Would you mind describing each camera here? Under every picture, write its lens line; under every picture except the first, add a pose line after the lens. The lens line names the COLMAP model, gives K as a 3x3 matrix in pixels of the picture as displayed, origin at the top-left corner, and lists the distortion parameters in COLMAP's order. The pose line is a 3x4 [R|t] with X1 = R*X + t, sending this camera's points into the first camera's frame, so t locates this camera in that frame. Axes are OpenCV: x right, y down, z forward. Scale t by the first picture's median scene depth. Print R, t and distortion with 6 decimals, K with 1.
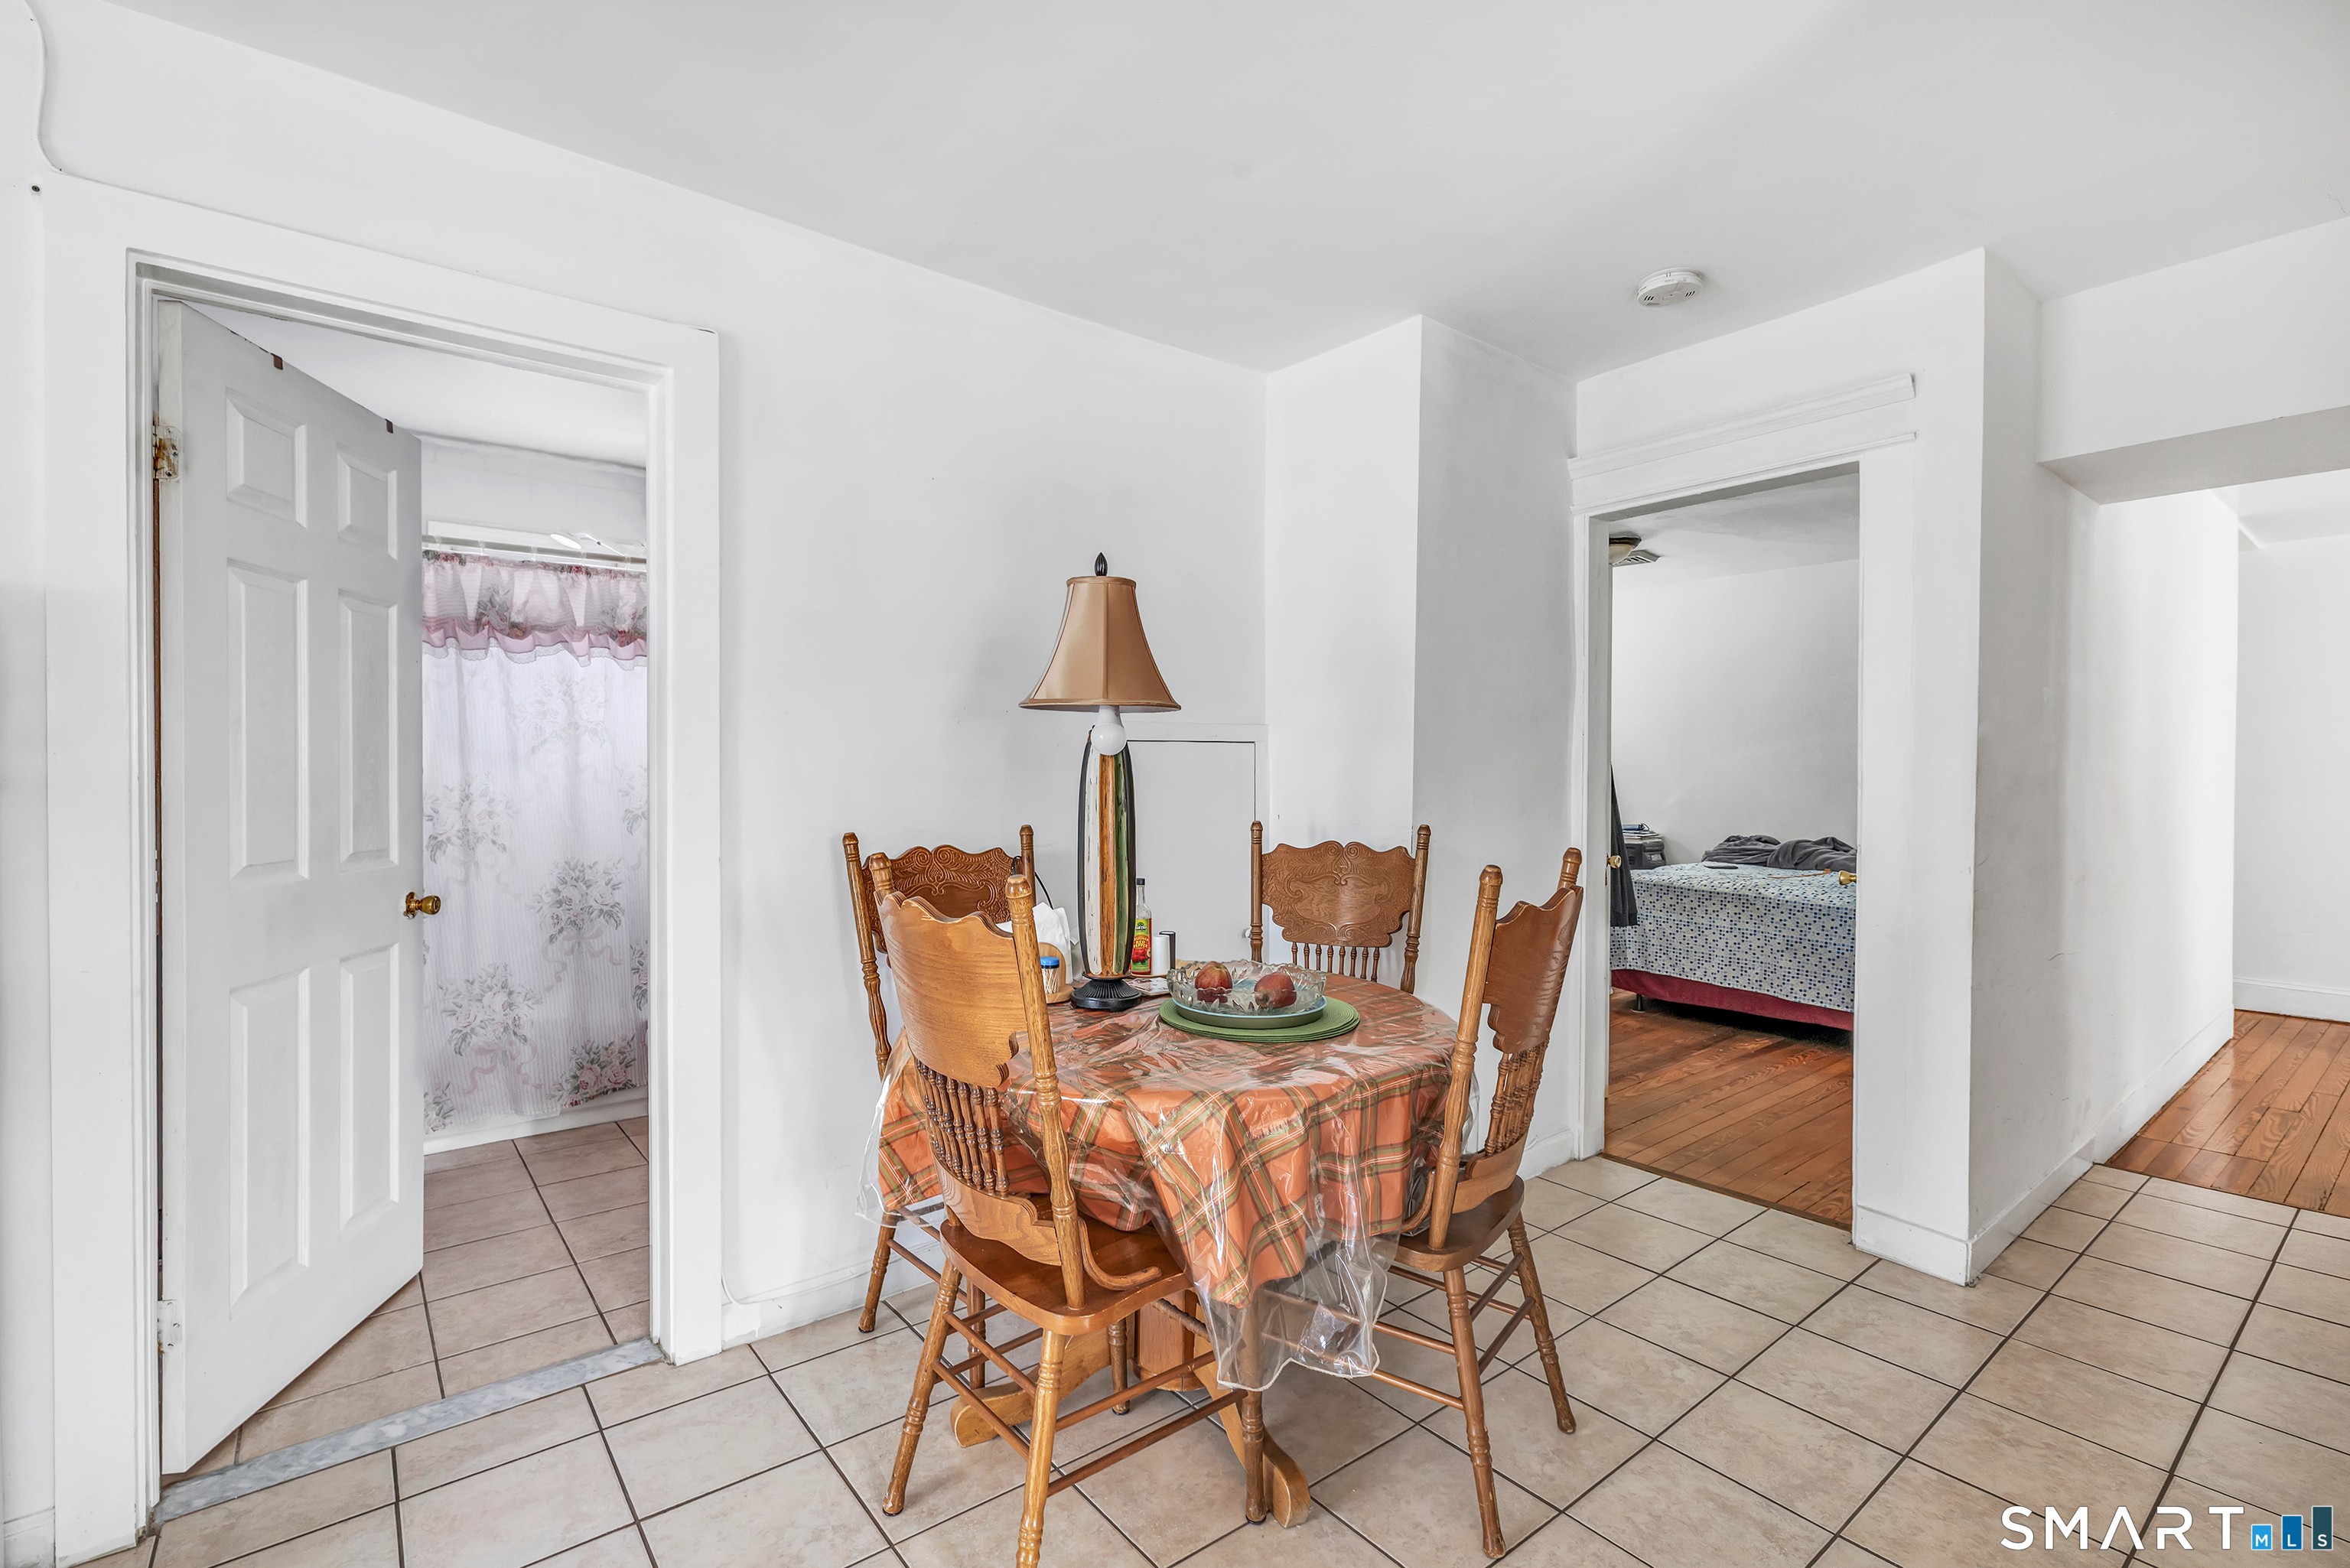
lens RADIAL K [[1061.8, 0, 1204.4], [0, 1061.8, 778.4], [0, 0, 1]] dist [-0.002345, -0.000534]
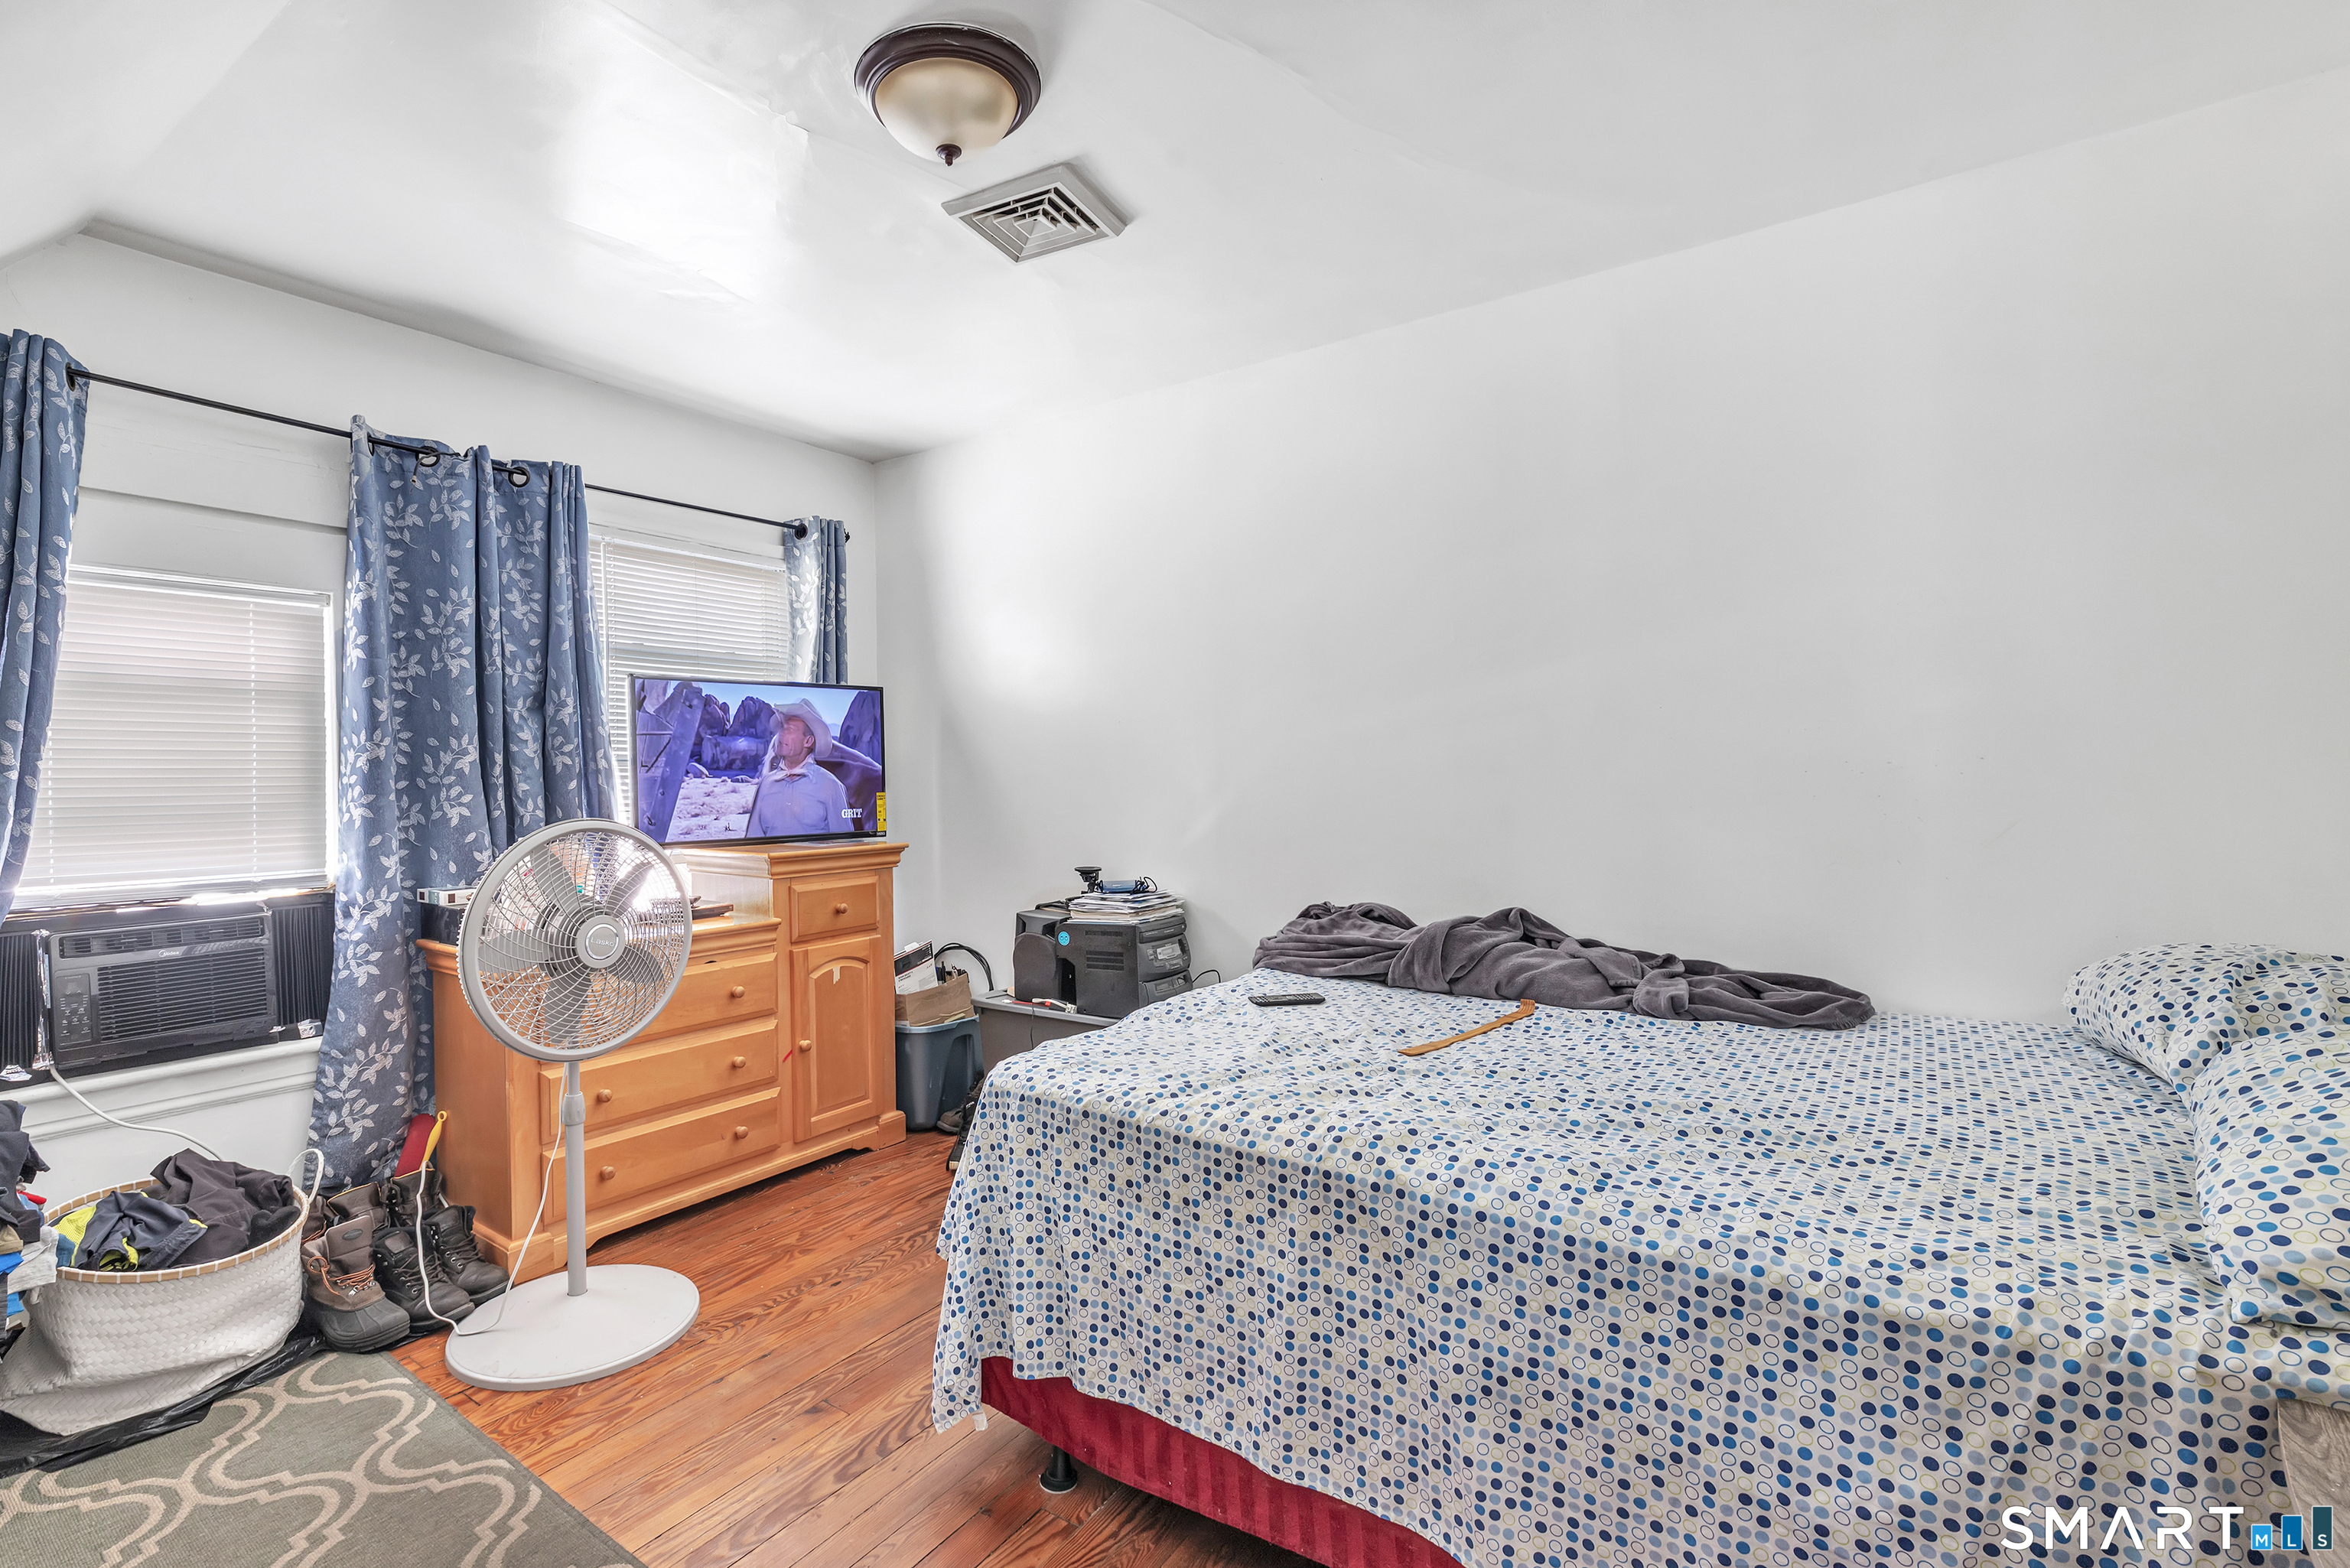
lens RADIAL K [[1051.0, 0, 1175.0], [0, 1051.0, 784.0], [0, 0, 1]] dist [-0.000605, 0.000793]
pose [[0.949975, -0.016055, 0.311912, 0.877588], [0.018070, 0.999830, -0.003571, 0.008547], [-0.311802, 0.009029, 0.950104, 1.719230]]
